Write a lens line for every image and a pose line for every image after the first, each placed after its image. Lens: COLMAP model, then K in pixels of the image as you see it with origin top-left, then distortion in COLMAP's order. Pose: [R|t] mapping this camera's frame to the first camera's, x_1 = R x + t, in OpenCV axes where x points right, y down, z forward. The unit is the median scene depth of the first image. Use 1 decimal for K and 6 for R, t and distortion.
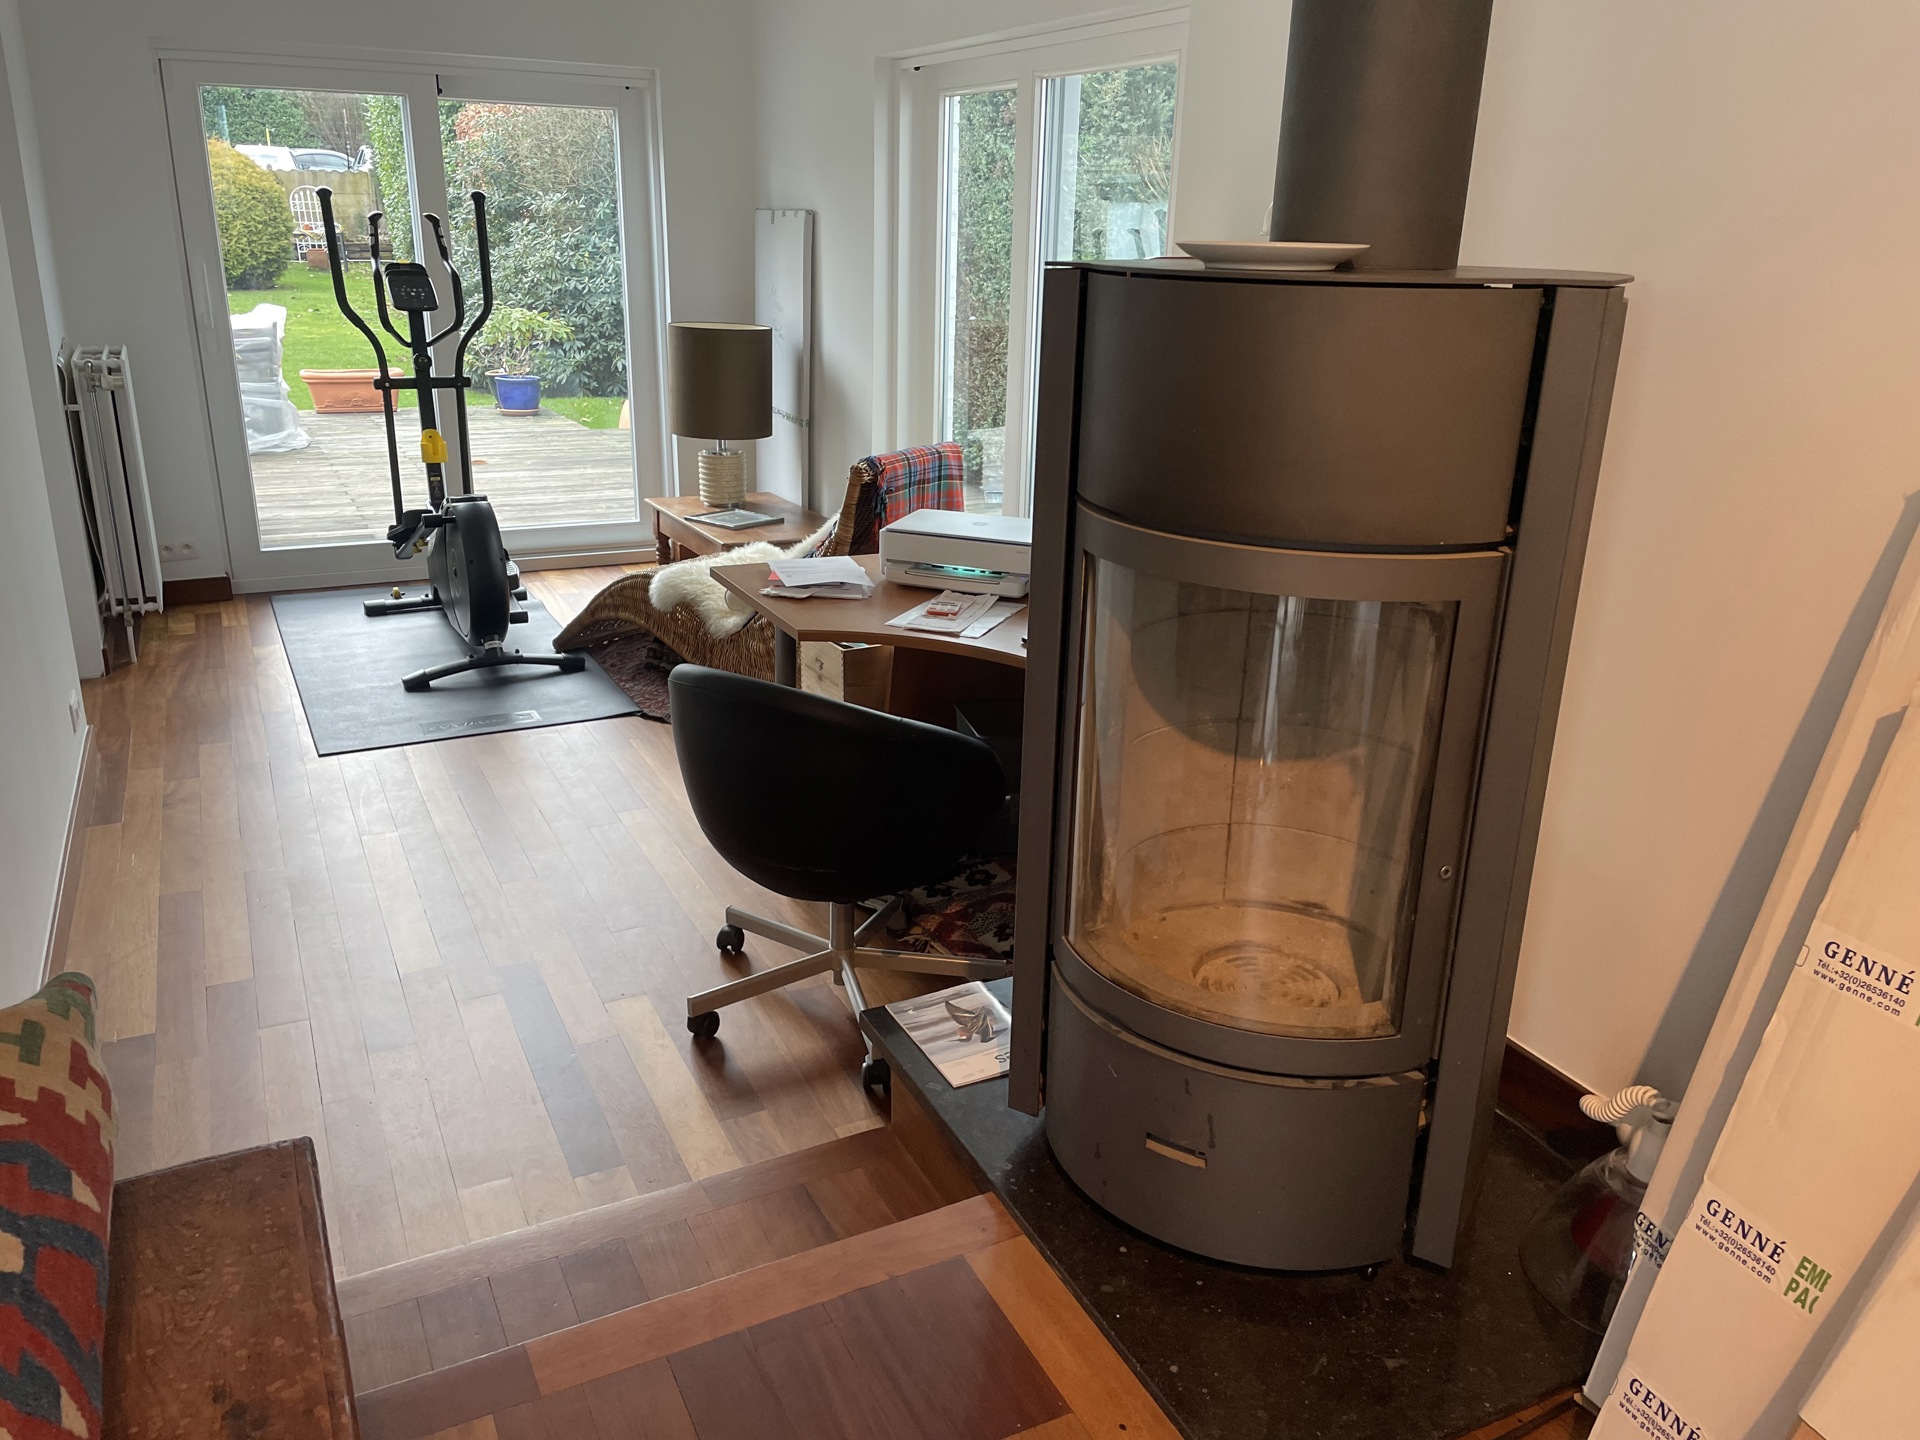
lens RADIAL K [[1454.3, 0, 960.7], [0, 1454.3, 716.9], [0, 0, 1]] dist [0.062493, -0.083572]
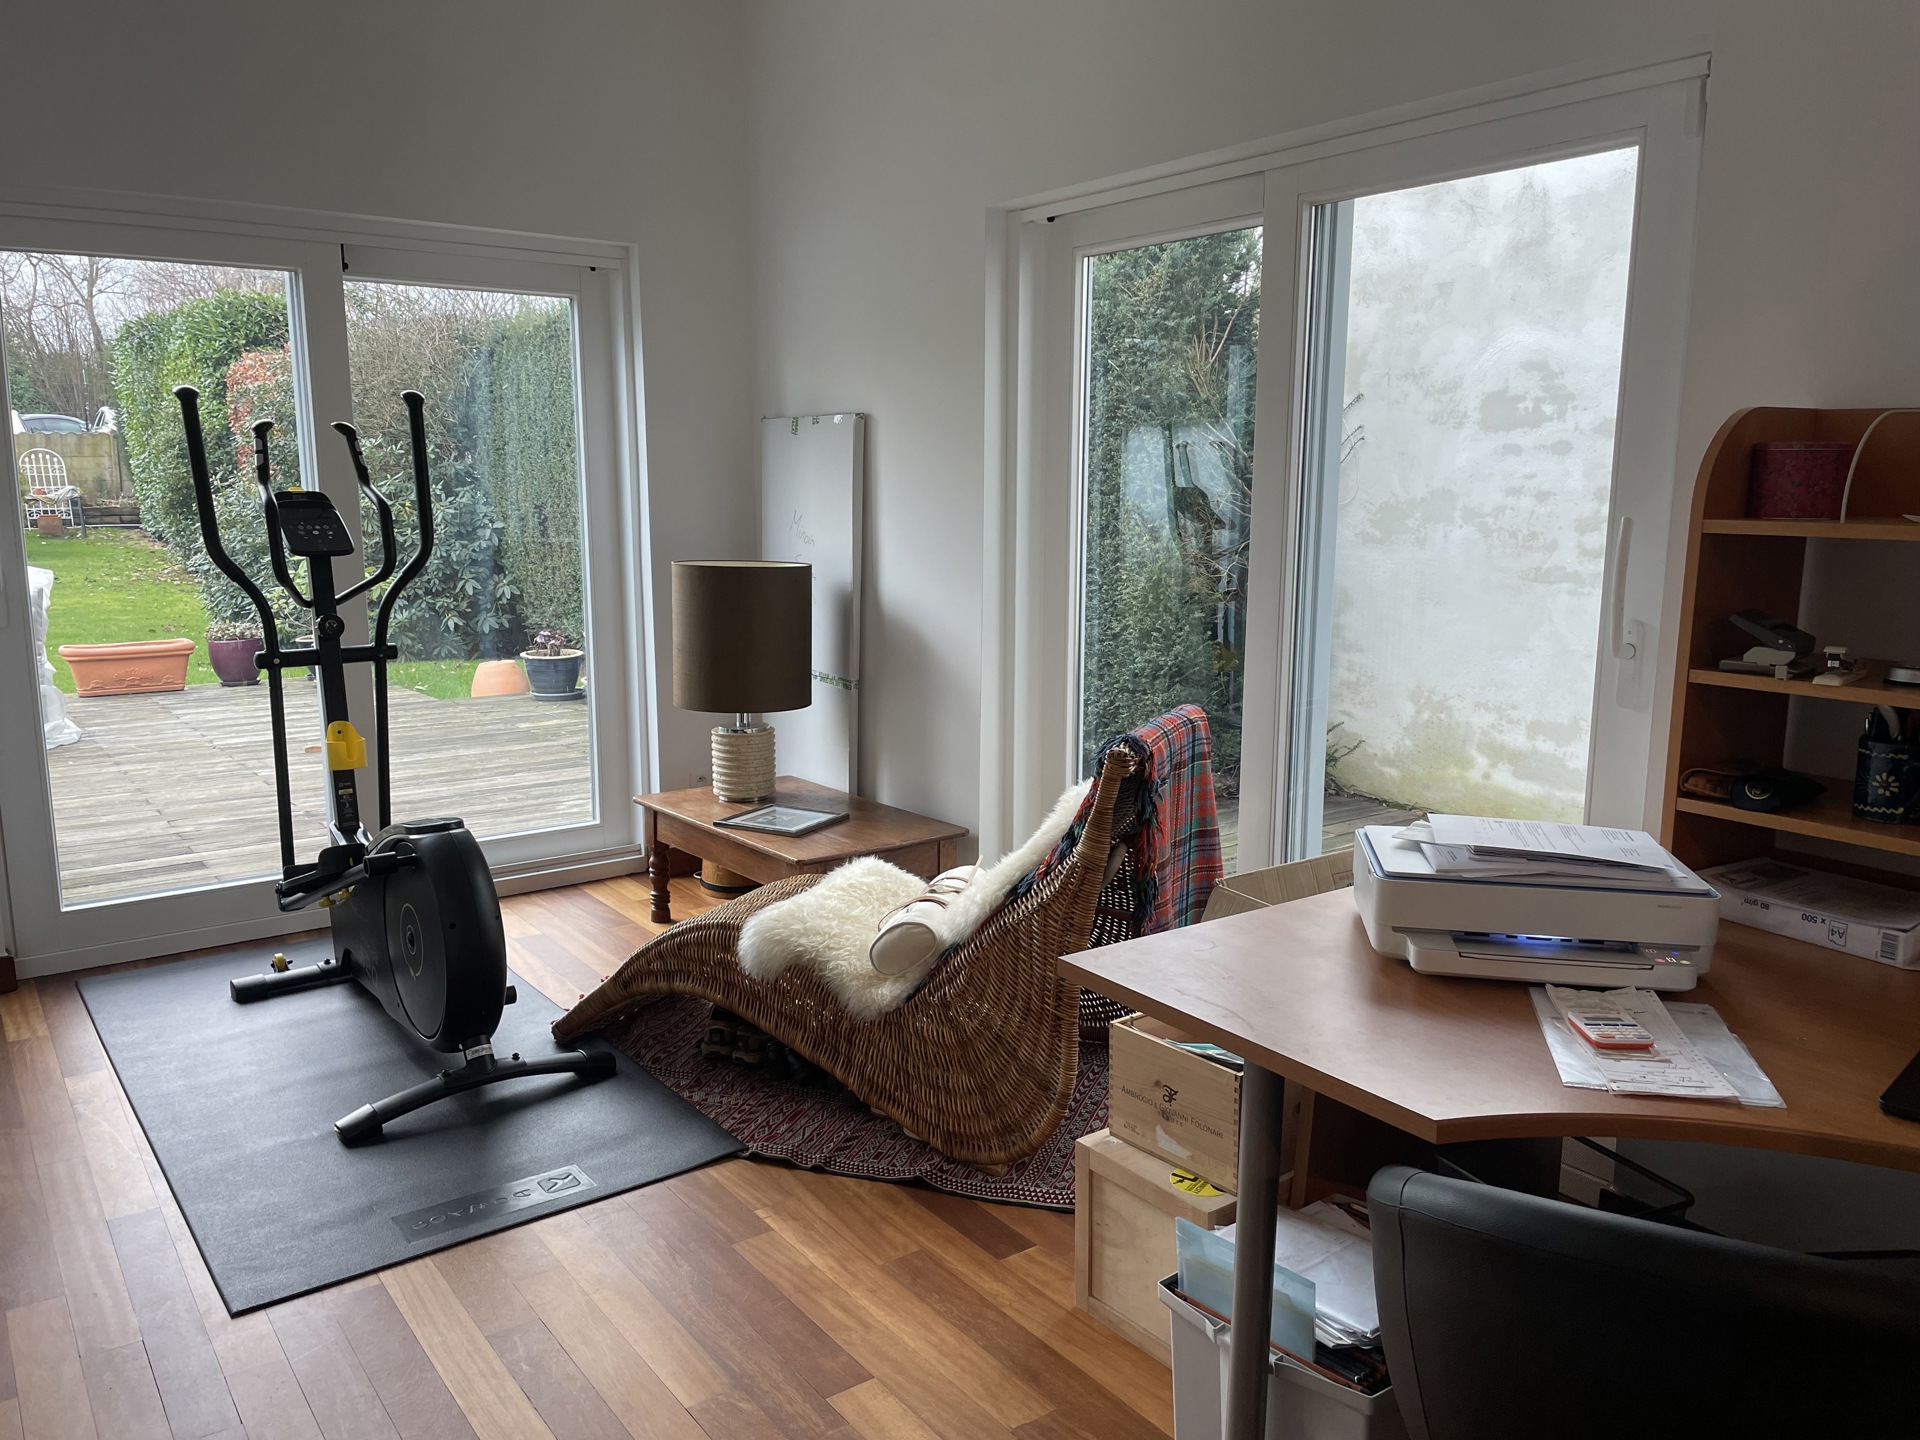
lens RADIAL K [[1454.3, 0, 966.6], [0, 1454.3, 717.2], [0, 0, 1]] dist [0.062493, -0.083572]
pose [[0.985586, -0.049162, 0.161877, -0.182277], [0.074665, 0.985019, -0.155446, -0.068537], [-0.151809, 0.165292, 0.974491, 0.281714]]
